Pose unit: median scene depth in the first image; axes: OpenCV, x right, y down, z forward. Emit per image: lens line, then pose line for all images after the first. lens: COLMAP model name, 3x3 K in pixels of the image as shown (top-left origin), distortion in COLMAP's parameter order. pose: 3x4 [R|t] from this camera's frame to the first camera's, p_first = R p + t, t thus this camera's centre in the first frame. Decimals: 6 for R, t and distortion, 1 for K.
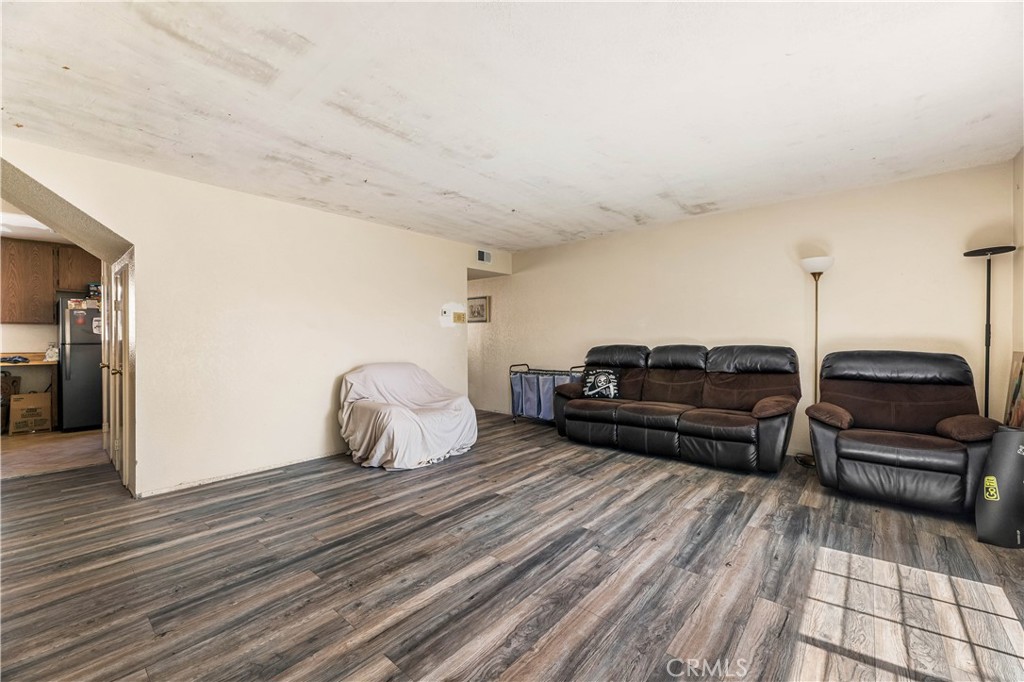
lens RADIAL K [[400.5, 0, 512.0], [0, 400.5, 341.0], [0, 0, 1]] dist [-0.001467, -0.000219]
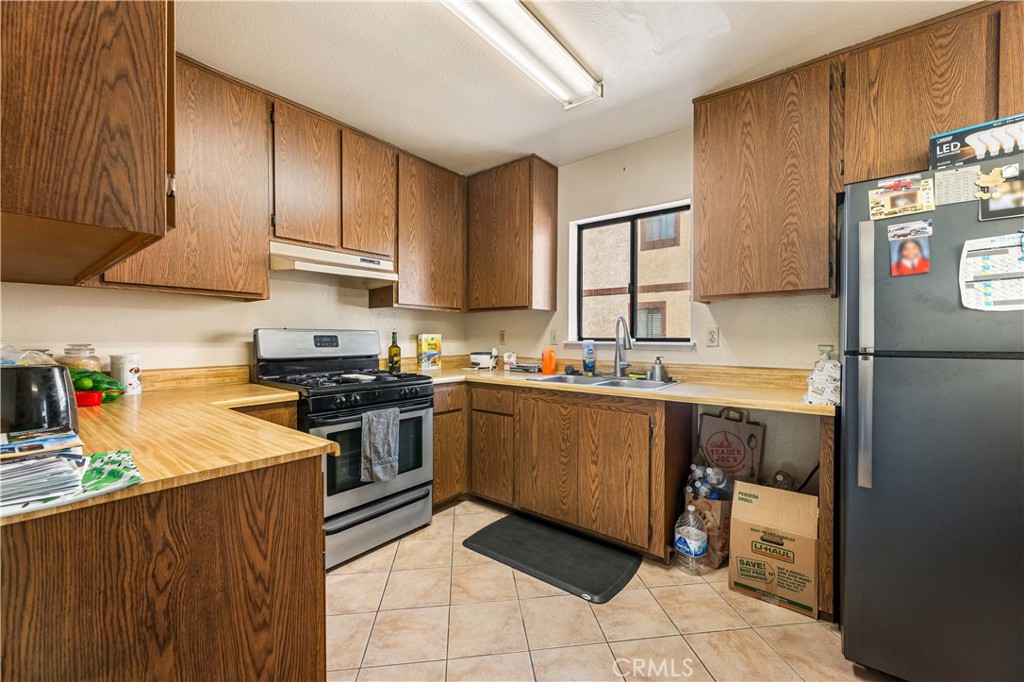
lens RADIAL K [[424.2, 0, 510.7], [0, 424.2, 343.8], [0, 0, 1]] dist [0.000193, -0.000100]
pose [[0.042740, 0.011981, -0.999014, -0.825710], [-0.003023, 0.999925, 0.011863, -0.001514], [0.999082, 0.002513, 0.042773, 0.739126]]
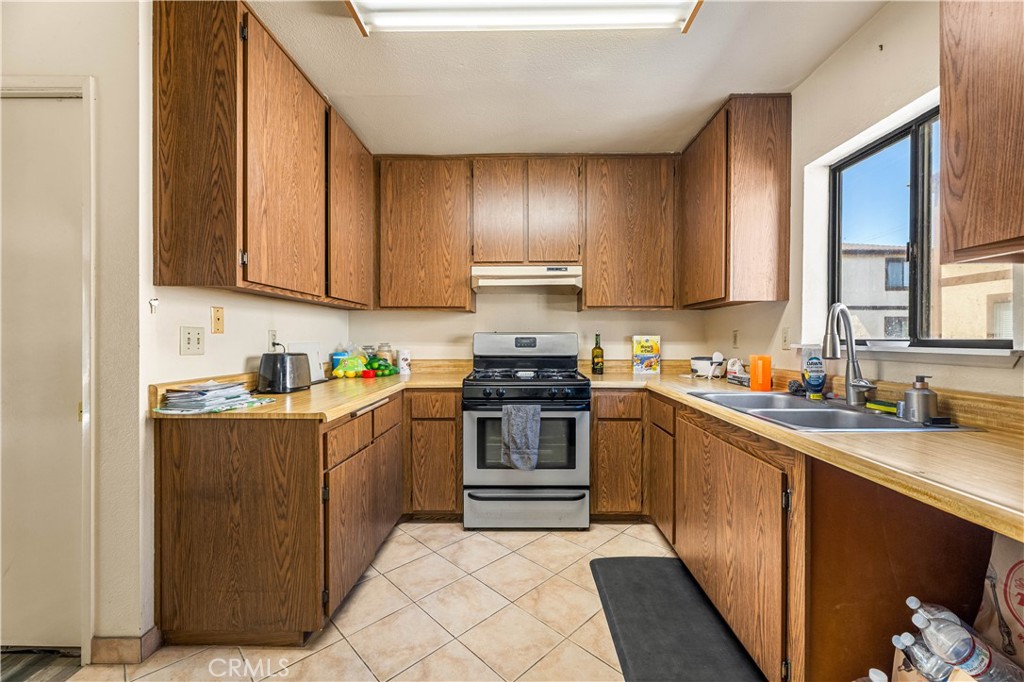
lens RADIAL K [[409.9, 0, 514.5], [0, 409.9, 342.5], [0, 0, 1]] dist [0.000952, 0.000036]
pose [[-0.776800, 0.002311, -0.629743, -0.976694], [-0.003705, 0.999959, 0.008239, -0.002654], [0.629736, 0.008733, -0.776760, 0.998766]]
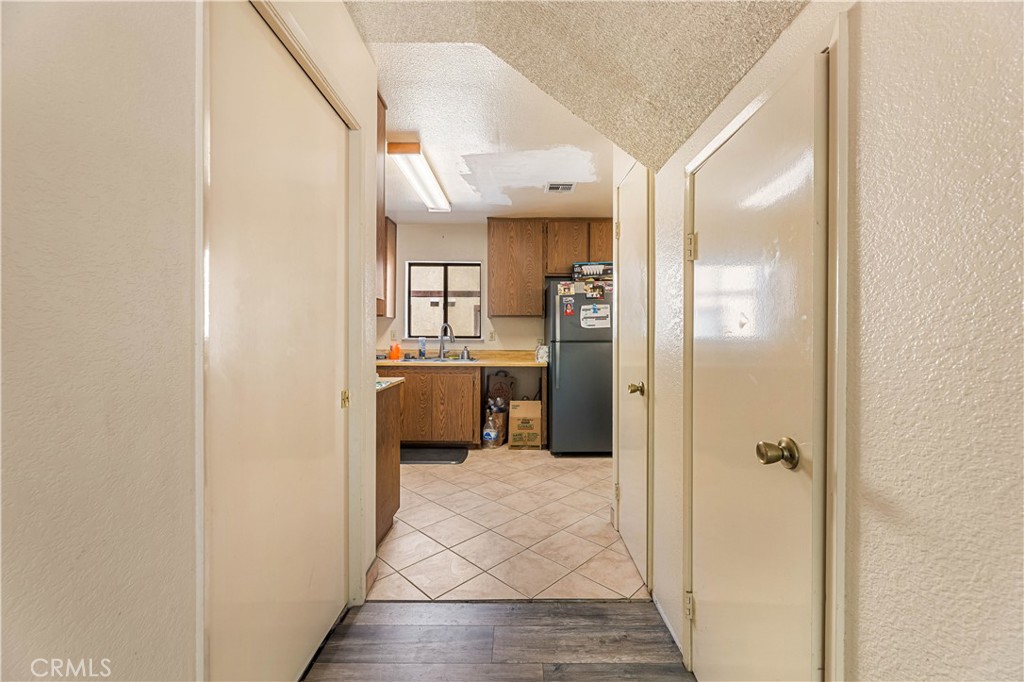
lens RADIAL K [[409.9, 0, 514.5], [0, 409.9, 342.5], [0, 0, 1]] dist [0.000952, 0.000036]
pose [[0.637118, 0.010662, -0.770692, -0.554659], [-0.004179, 0.999937, 0.010379, 0.001505], [0.770755, -0.003392, 0.637123, 0.434031]]
